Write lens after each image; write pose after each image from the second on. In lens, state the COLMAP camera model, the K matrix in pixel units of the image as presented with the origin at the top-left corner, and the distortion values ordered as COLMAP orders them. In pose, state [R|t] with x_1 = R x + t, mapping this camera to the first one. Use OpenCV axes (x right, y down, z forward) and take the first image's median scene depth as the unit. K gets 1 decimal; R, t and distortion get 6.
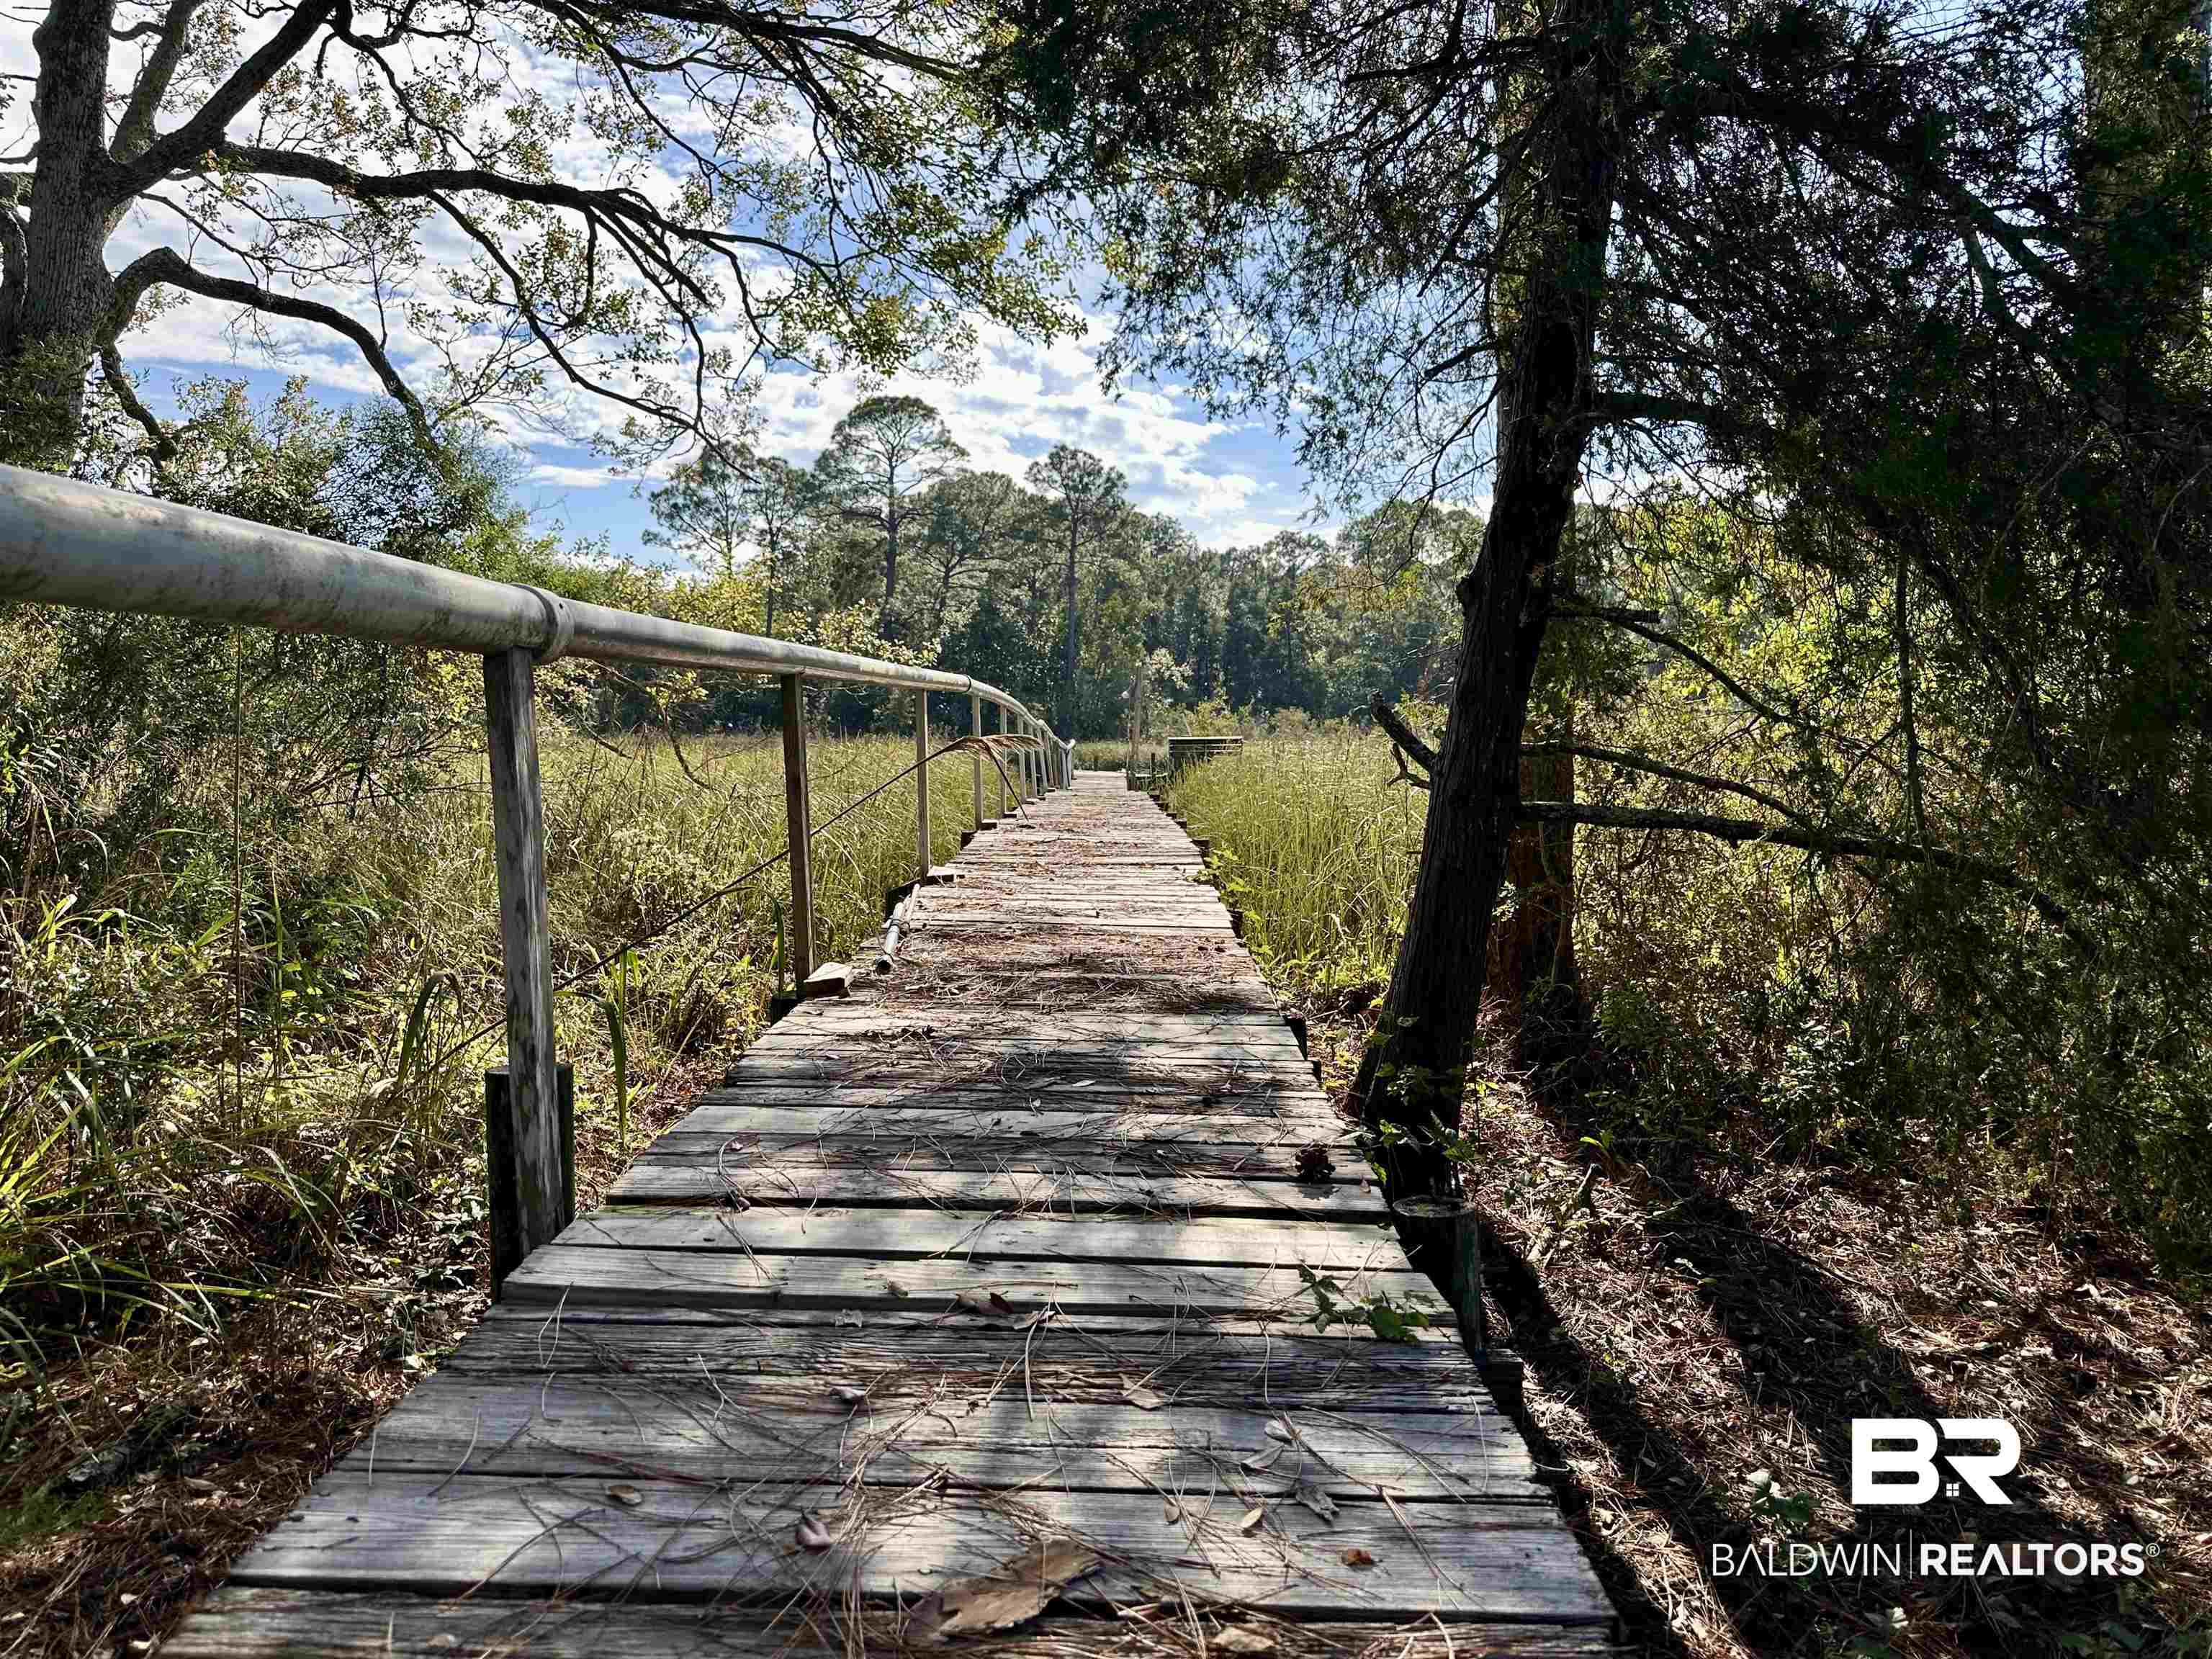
lens RADIAL K [[1540.9, 0, 1111.0], [0, 1540.9, 828.0], [0, 0, 1]] dist [-0.002735, -0.015054]
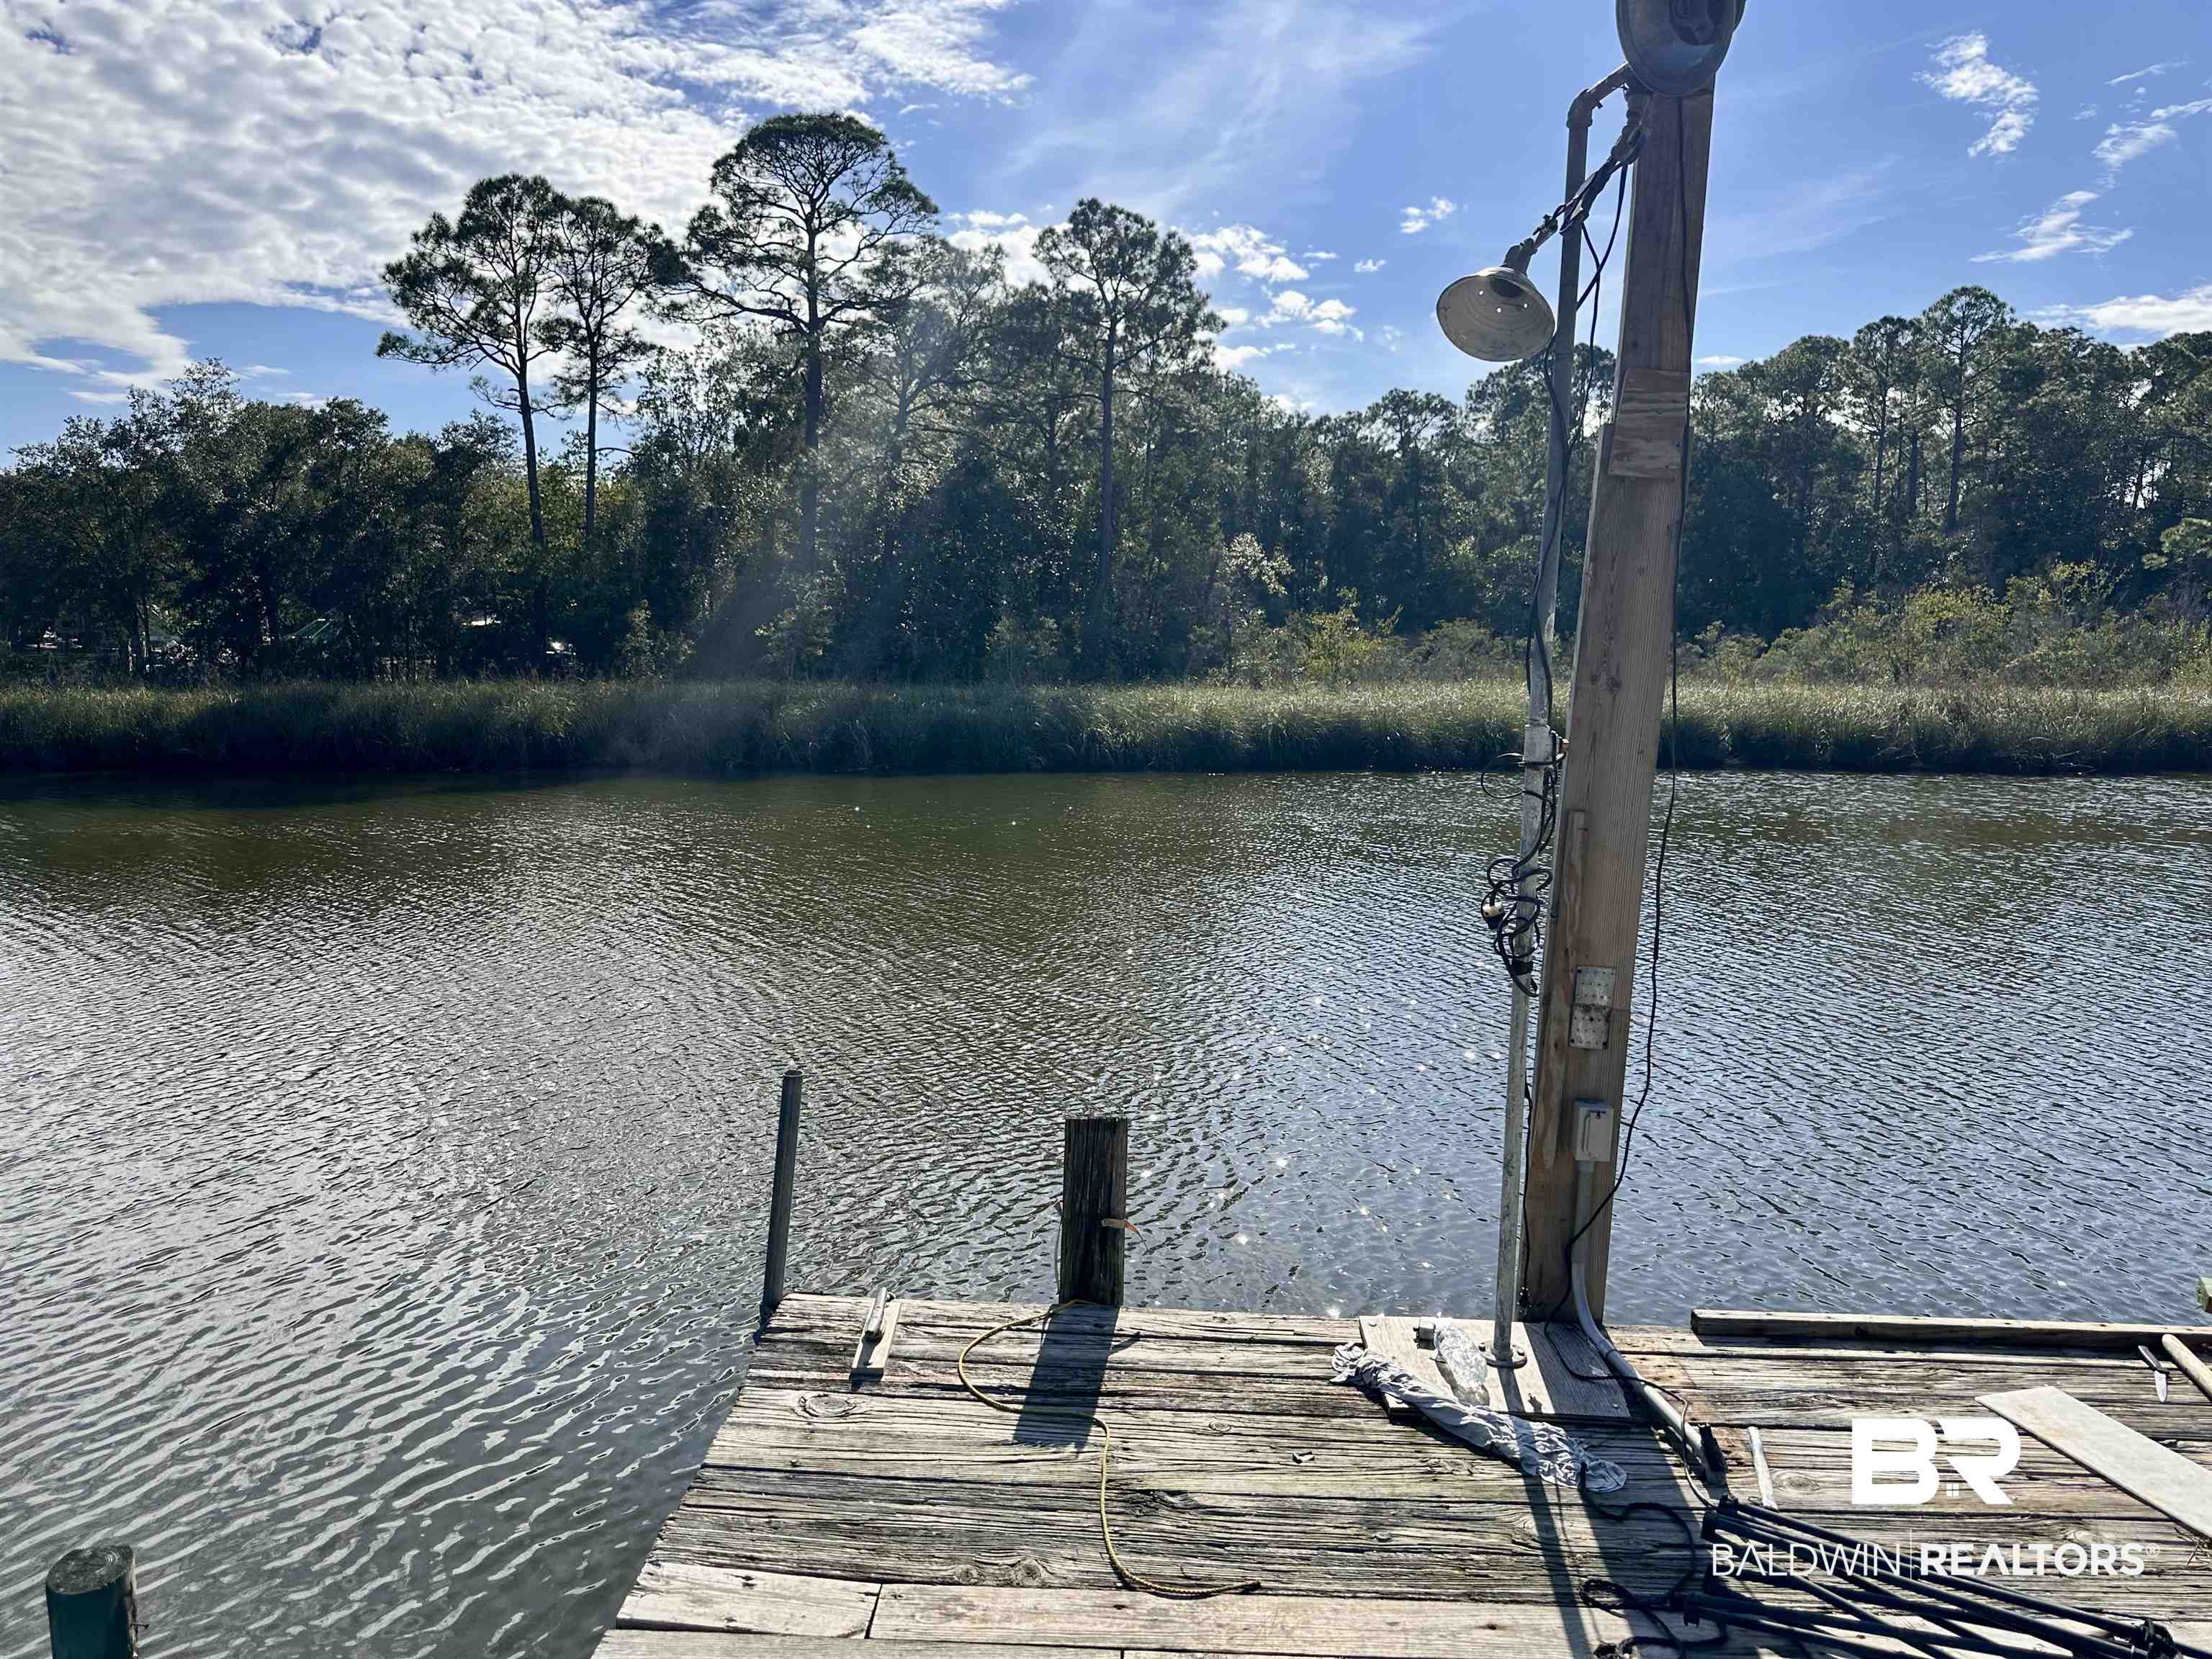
lens RADIAL K [[1540.9, 0, 1096.8], [0, 1540.9, 829.0], [0, 0, 1]] dist [-0.002735, -0.015054]
pose [[0.998793, -0.001638, -0.049098, 0.000640], [0.004427, 0.998379, 0.056743, -0.030383], [0.048925, -0.056891, 0.997181, 0.365350]]
